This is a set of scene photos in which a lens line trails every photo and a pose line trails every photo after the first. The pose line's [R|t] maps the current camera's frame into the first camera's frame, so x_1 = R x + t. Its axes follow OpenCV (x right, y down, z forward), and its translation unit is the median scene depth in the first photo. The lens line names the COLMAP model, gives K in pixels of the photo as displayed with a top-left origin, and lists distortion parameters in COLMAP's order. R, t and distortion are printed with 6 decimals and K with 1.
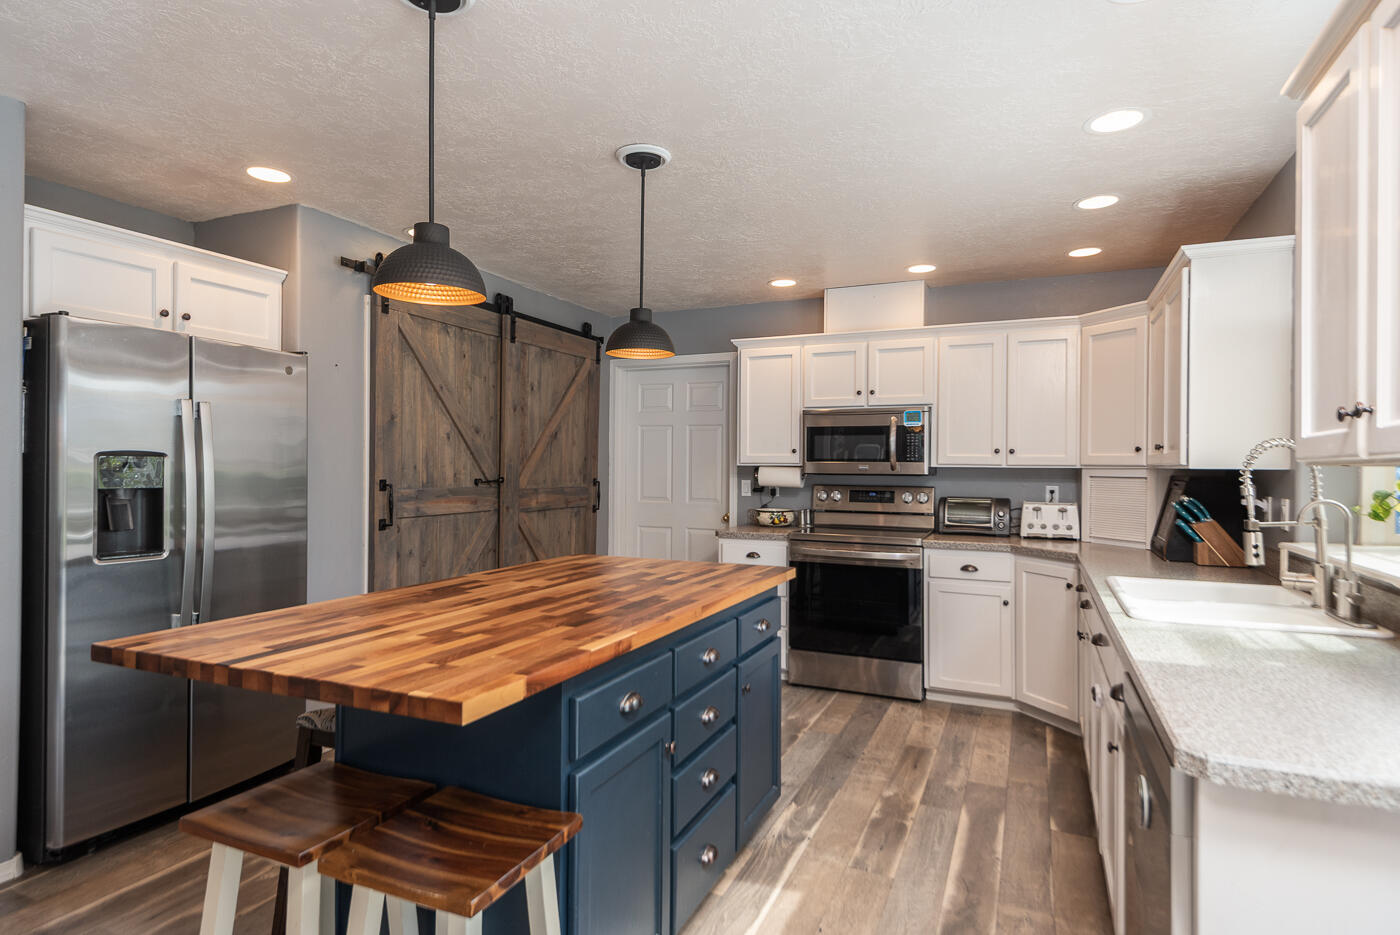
lens RADIAL K [[714.8, 0, 700.0], [0, 714.8, 463.3], [0, 0, 1]] dist [0.023072, -0.000393]
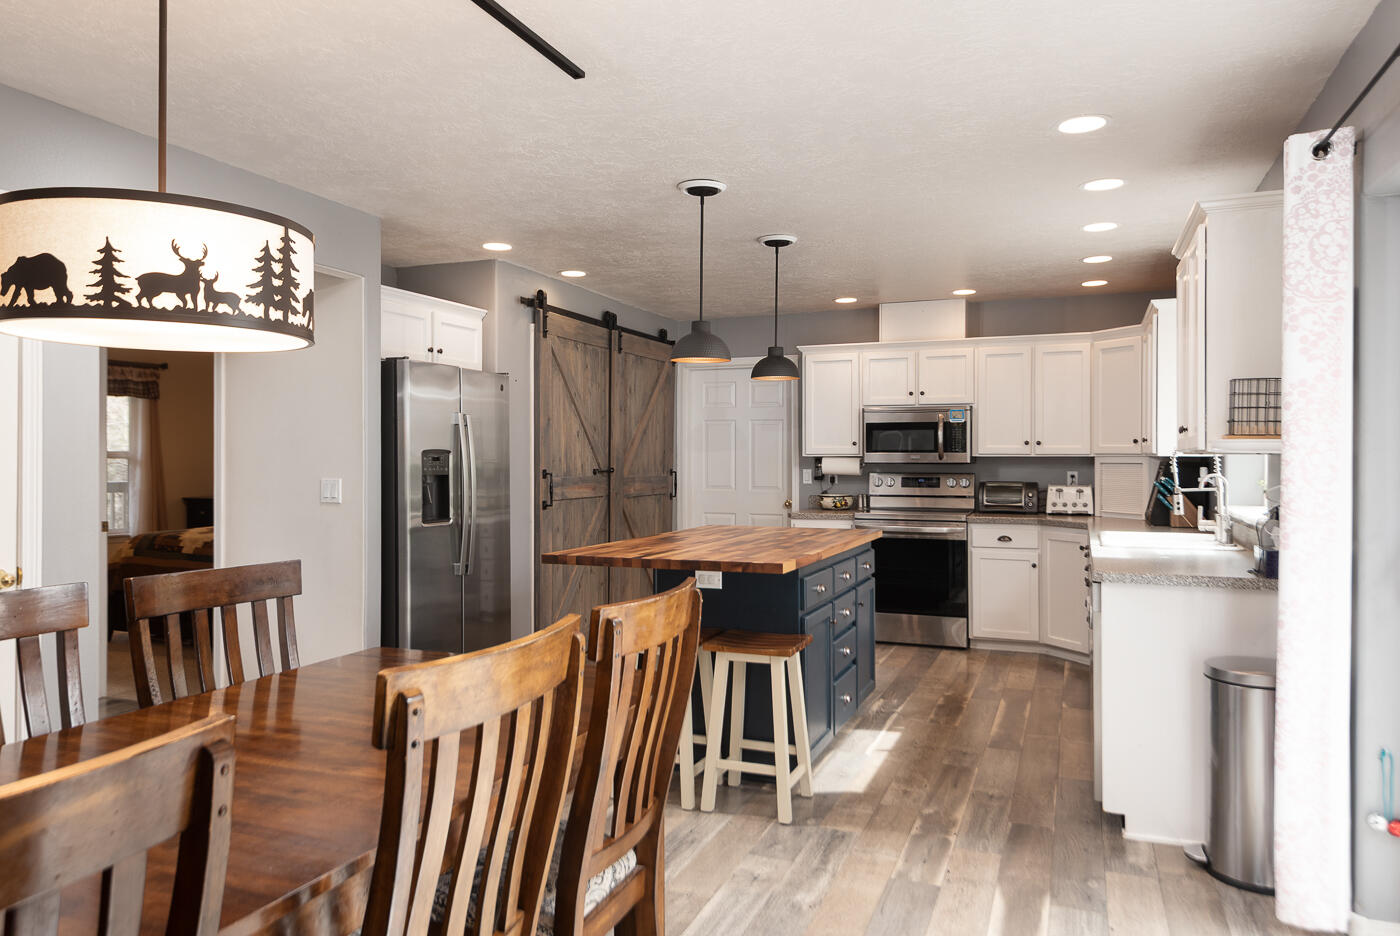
lens RADIAL K [[870.5, 0, 700.0], [0, 870.5, 458.5], [0, 0, 1]] dist [0.007239, -0.000340]
pose [[0.999583, -0.007471, 0.027890, -0.185601], [0.007331, 0.999960, 0.005124, -0.002337], [-0.027927, -0.004917, 0.999598, -0.472729]]
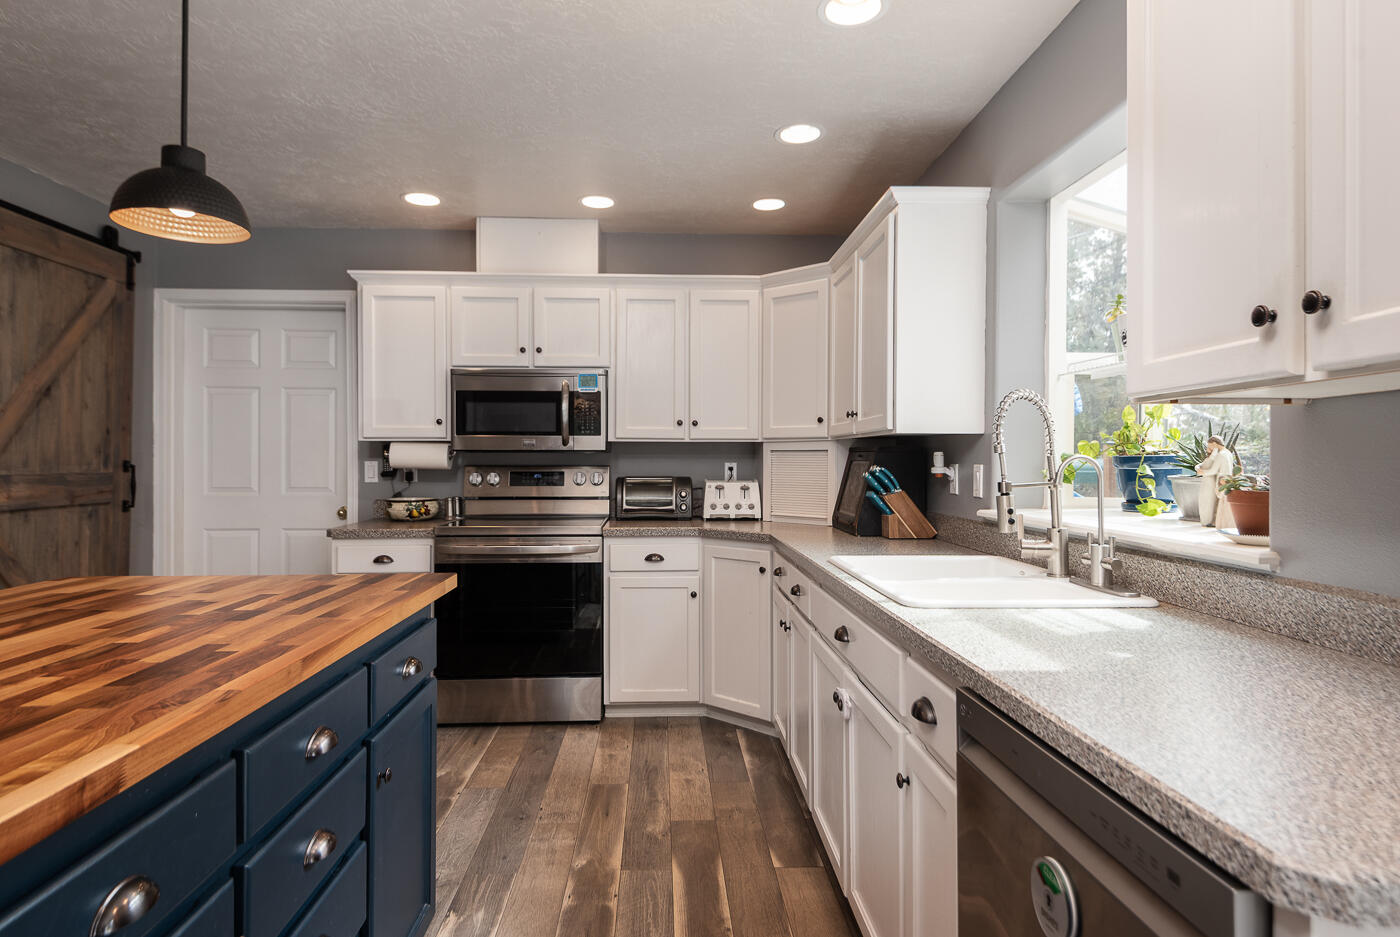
lens RADIAL K [[764.0, 0, 673.6], [0, 764.0, 457.7], [0, 0, 1]] dist [0.044147, -0.029790]
pose [[0.901911, -0.006184, 0.431877, 0.002294], [0.004033, 0.999974, 0.005894, 0.021134], [-0.431902, -0.003574, 0.901913, 0.166016]]
